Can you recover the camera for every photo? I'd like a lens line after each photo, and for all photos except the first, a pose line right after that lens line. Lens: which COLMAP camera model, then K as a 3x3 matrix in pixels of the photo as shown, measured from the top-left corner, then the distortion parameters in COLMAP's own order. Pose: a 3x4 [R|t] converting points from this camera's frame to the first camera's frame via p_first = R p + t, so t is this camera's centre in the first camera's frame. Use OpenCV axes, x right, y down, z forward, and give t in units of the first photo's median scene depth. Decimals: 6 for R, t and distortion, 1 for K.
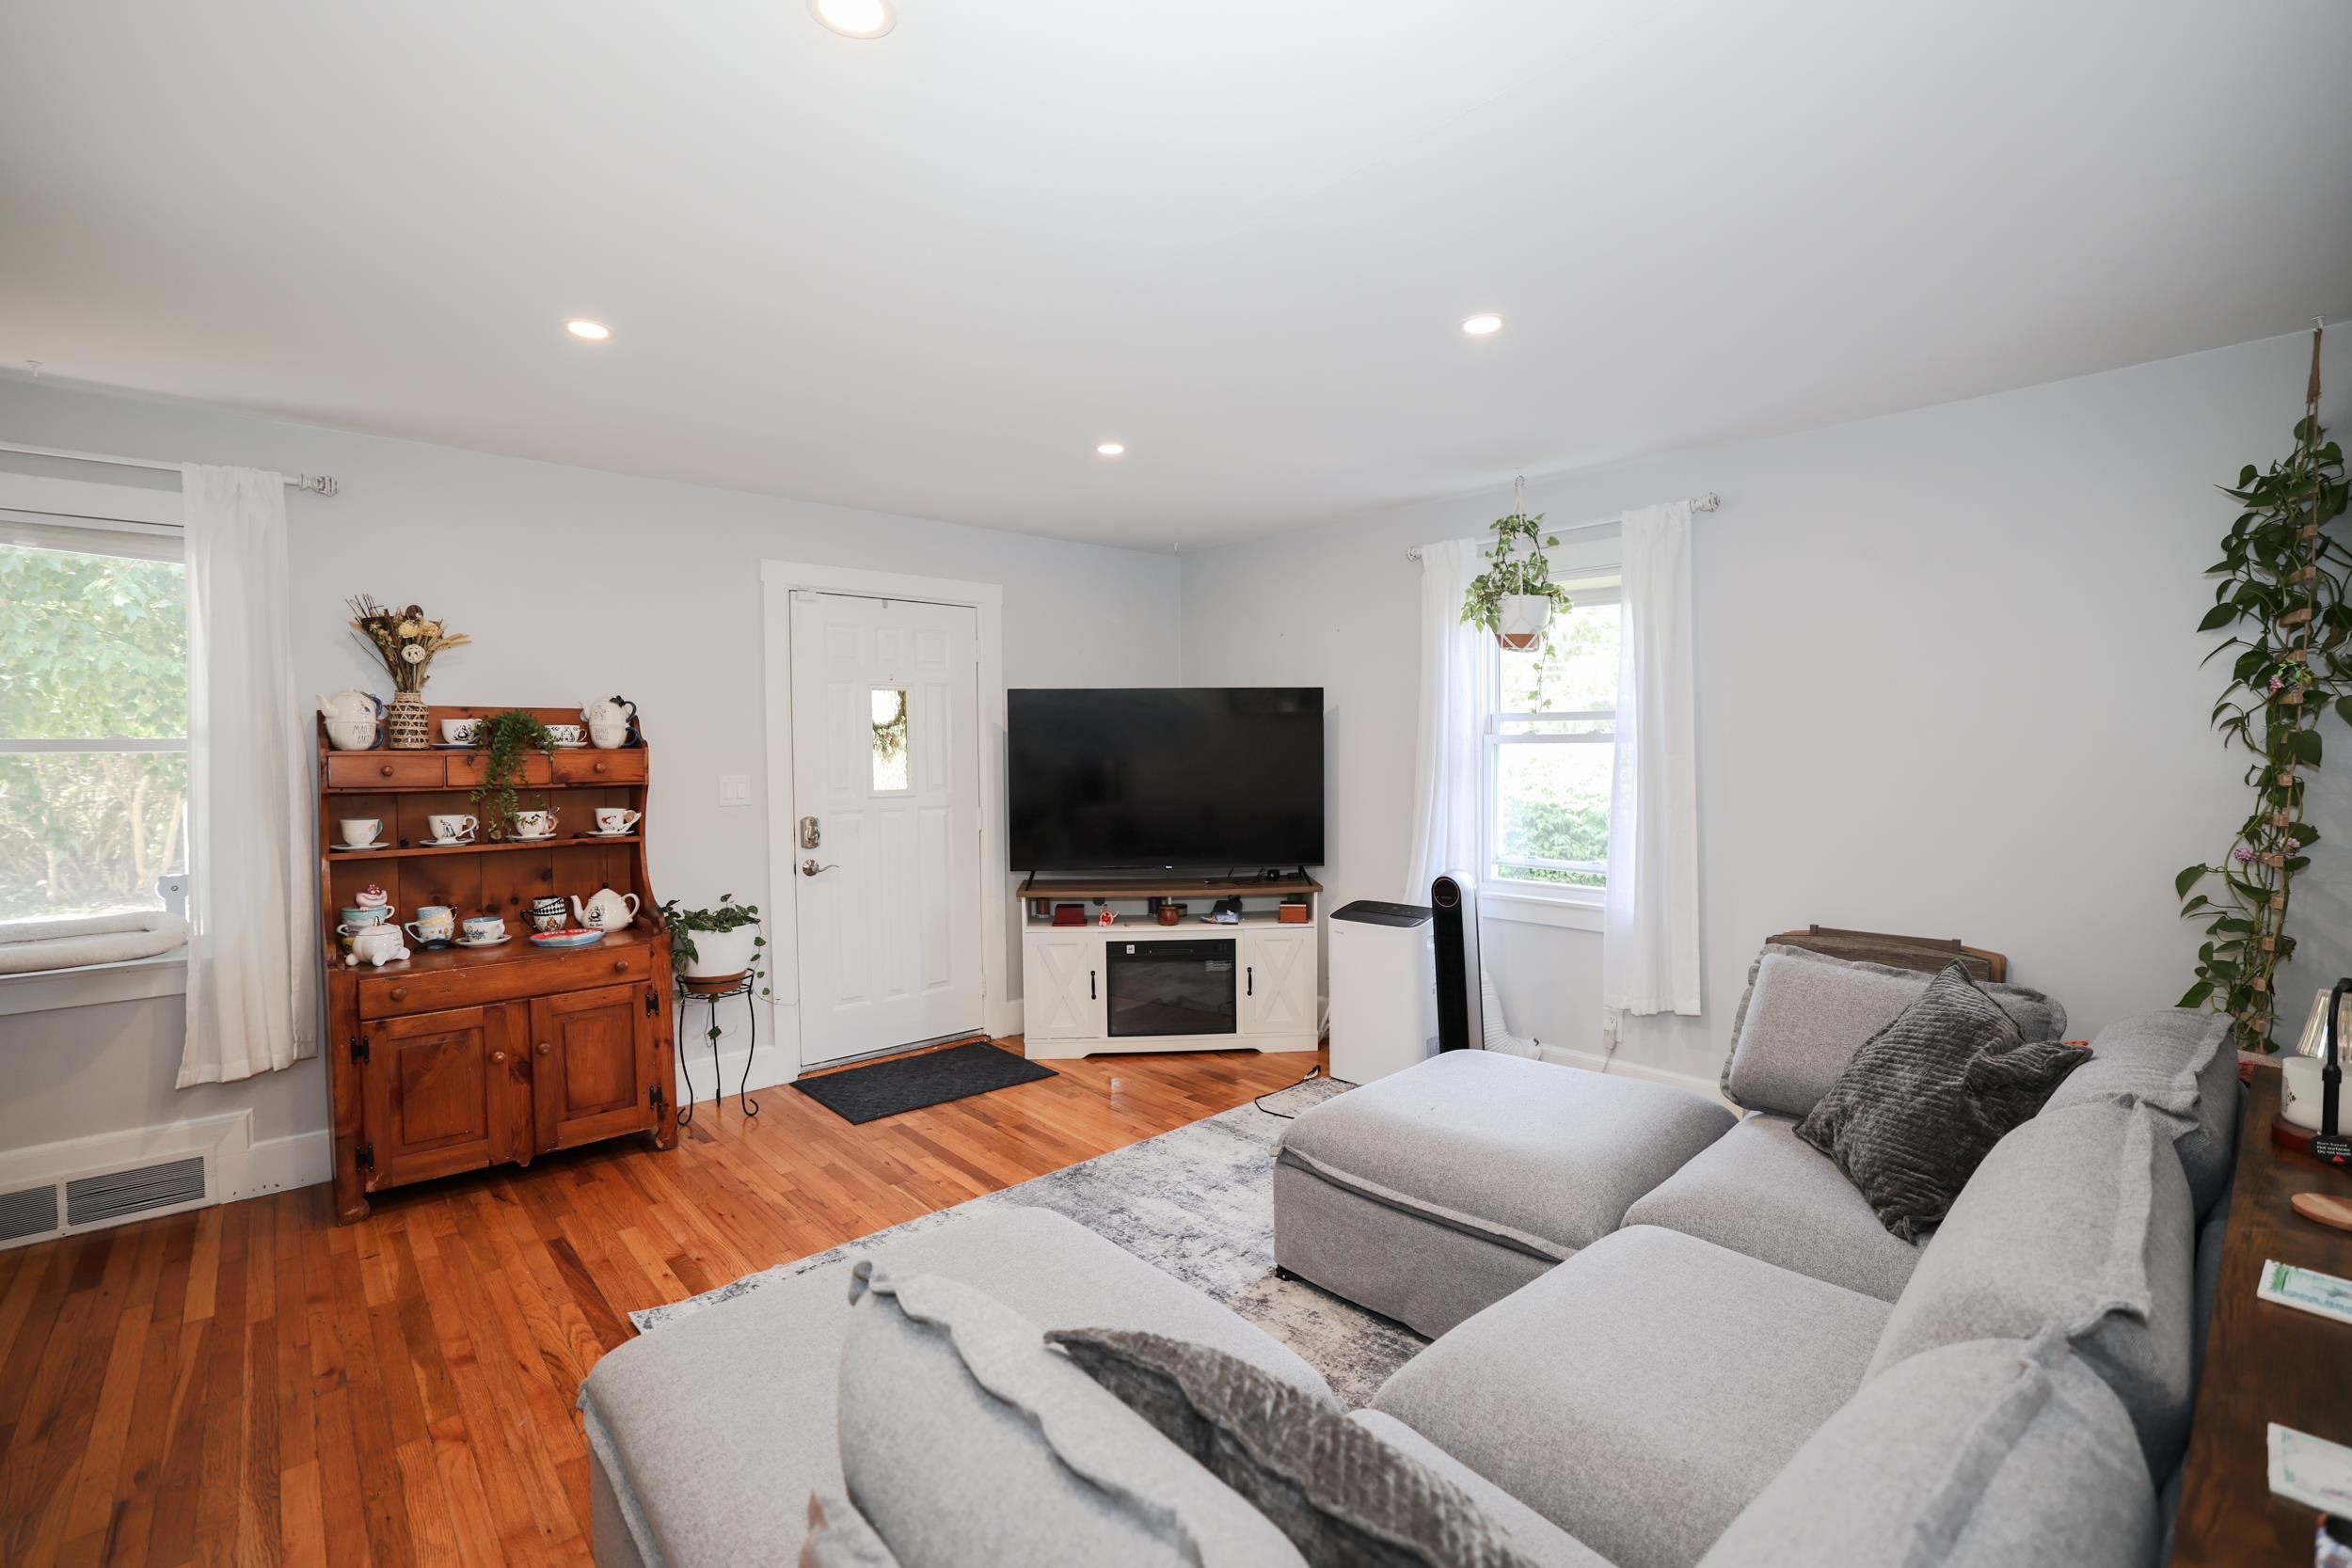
lens RADIAL K [[1036.3, 0, 1188.6], [0, 1036.3, 768.8], [0, 0, 1]] dist [-0.020713, 0.003752]
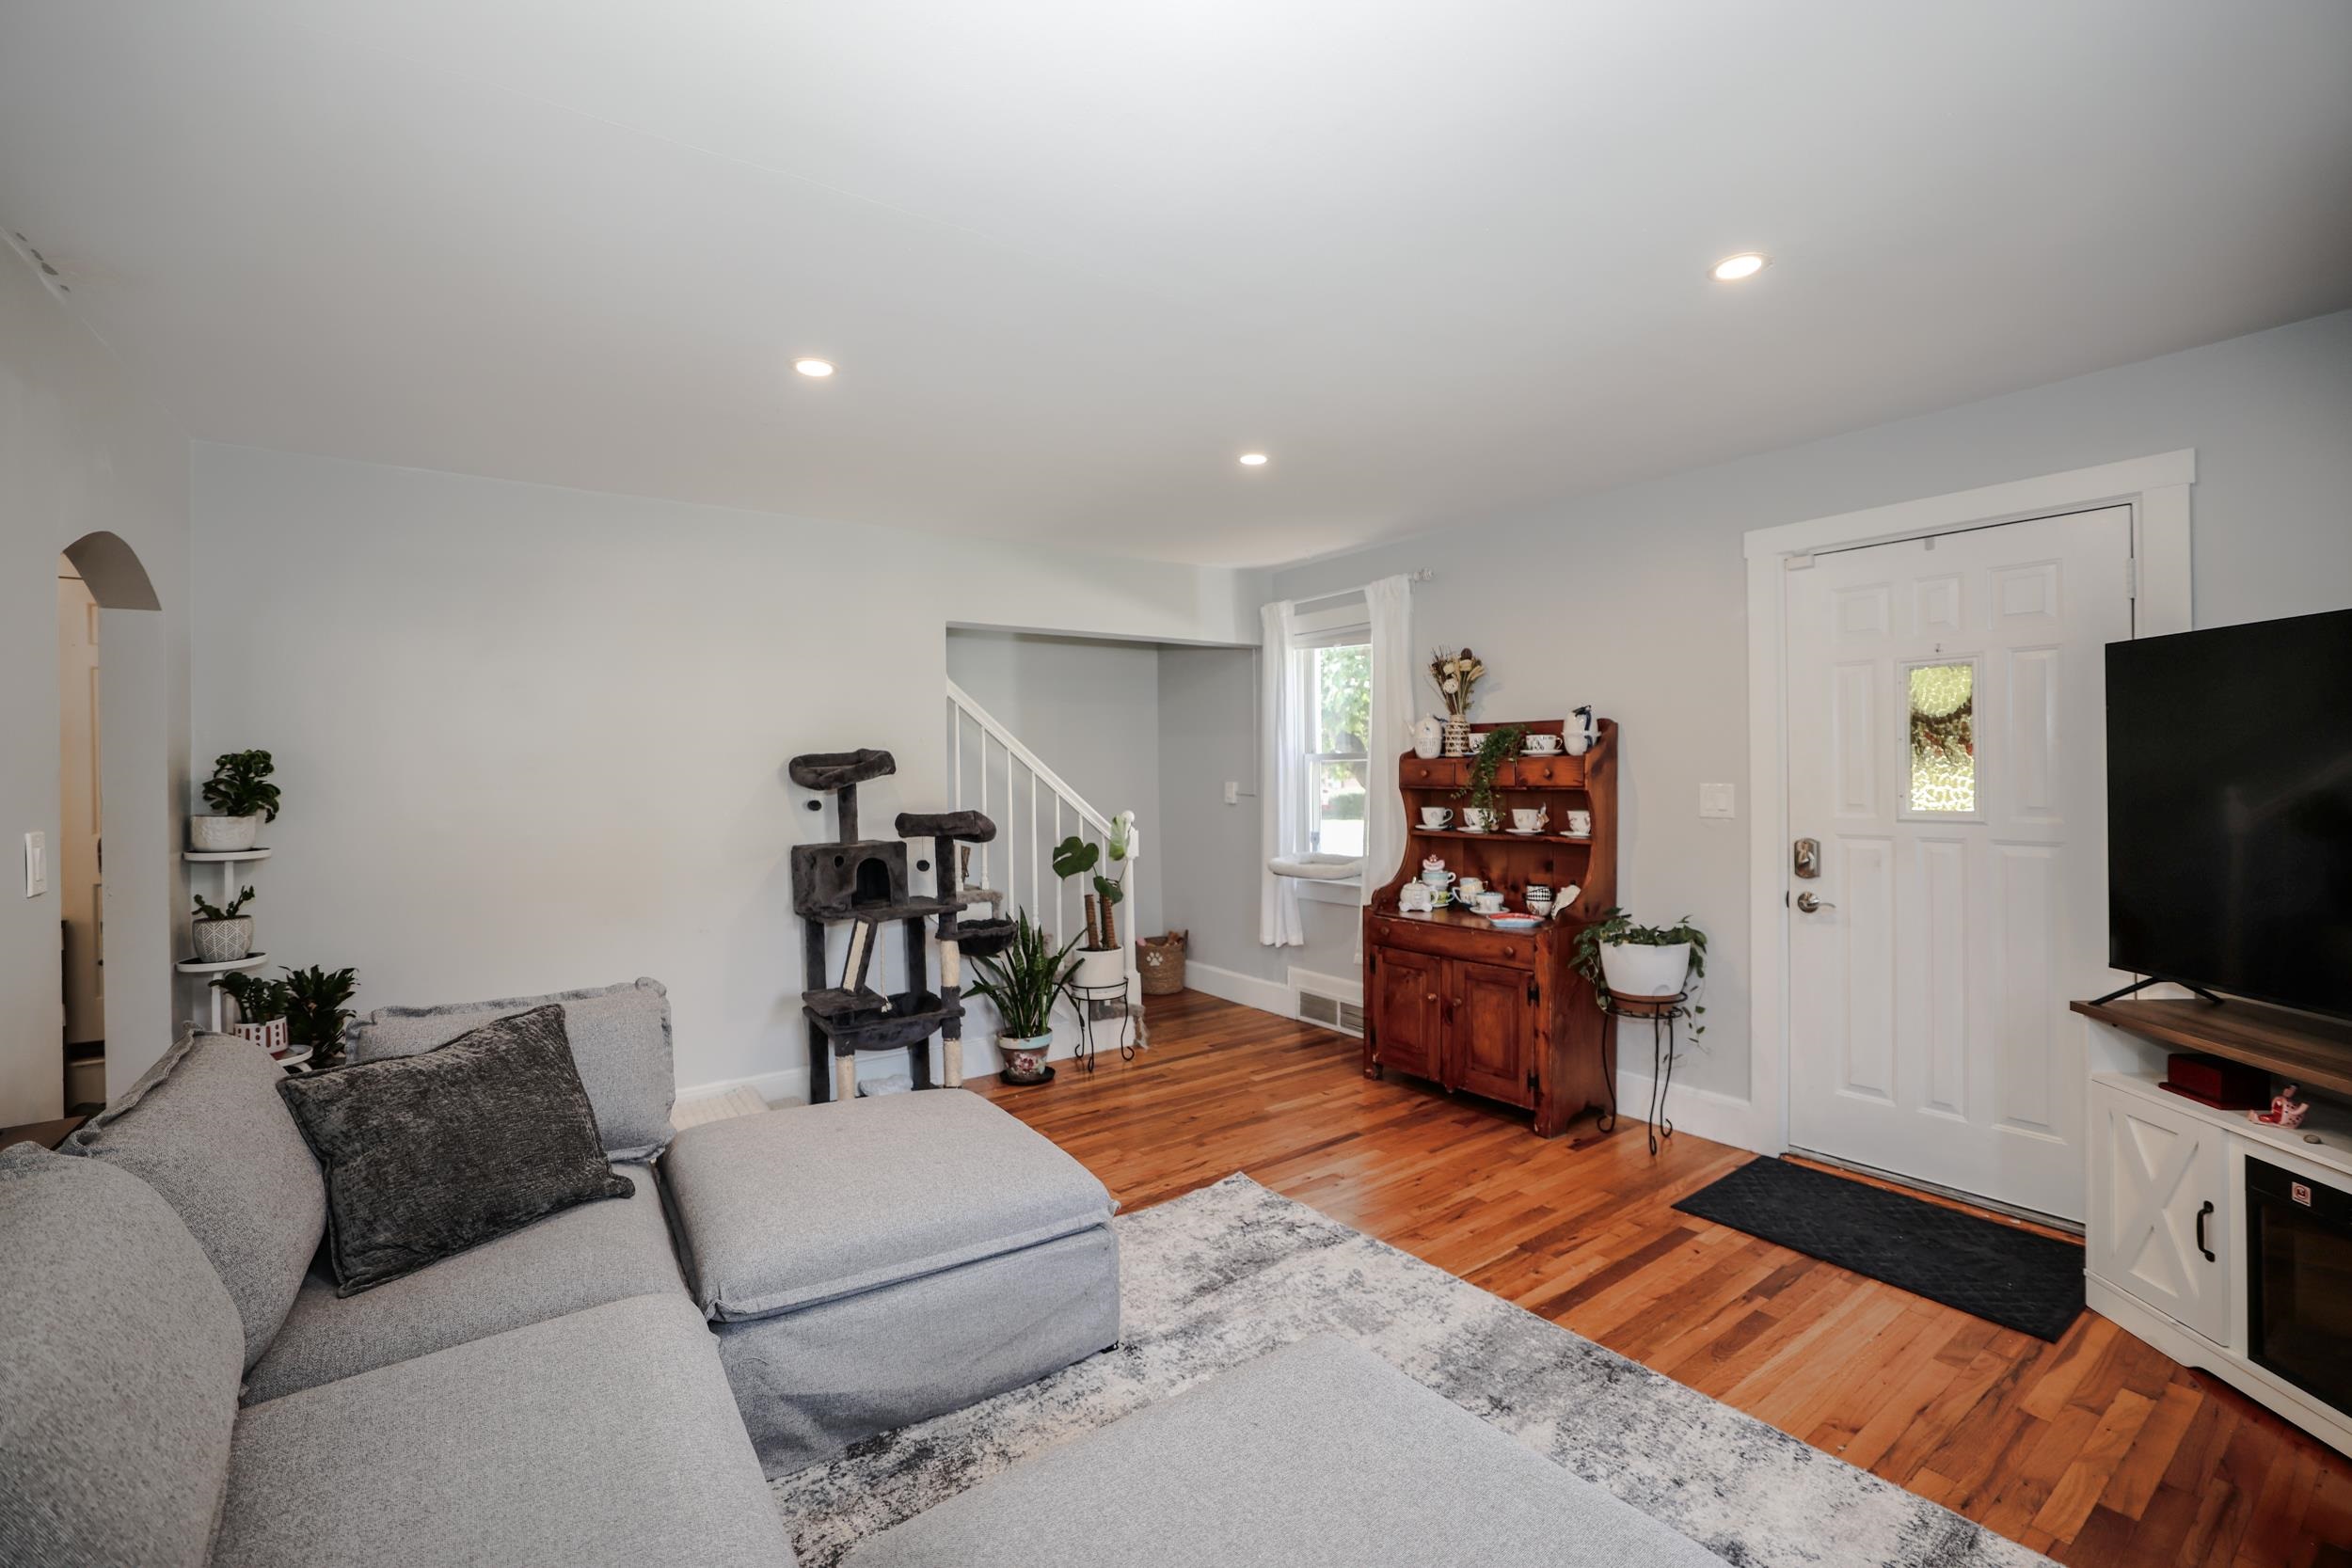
lens RADIAL K [[1025.0, 0, 1189.8], [0, 1025.0, 771.7], [0, 0, 1]] dist [-0.022142, 0.004929]
pose [[-0.109938, 0.014328, -0.993835, 0.570948], [-0.004965, 0.999876, 0.014964, -0.017597], [0.993926, 0.006579, -0.109853, 0.757447]]
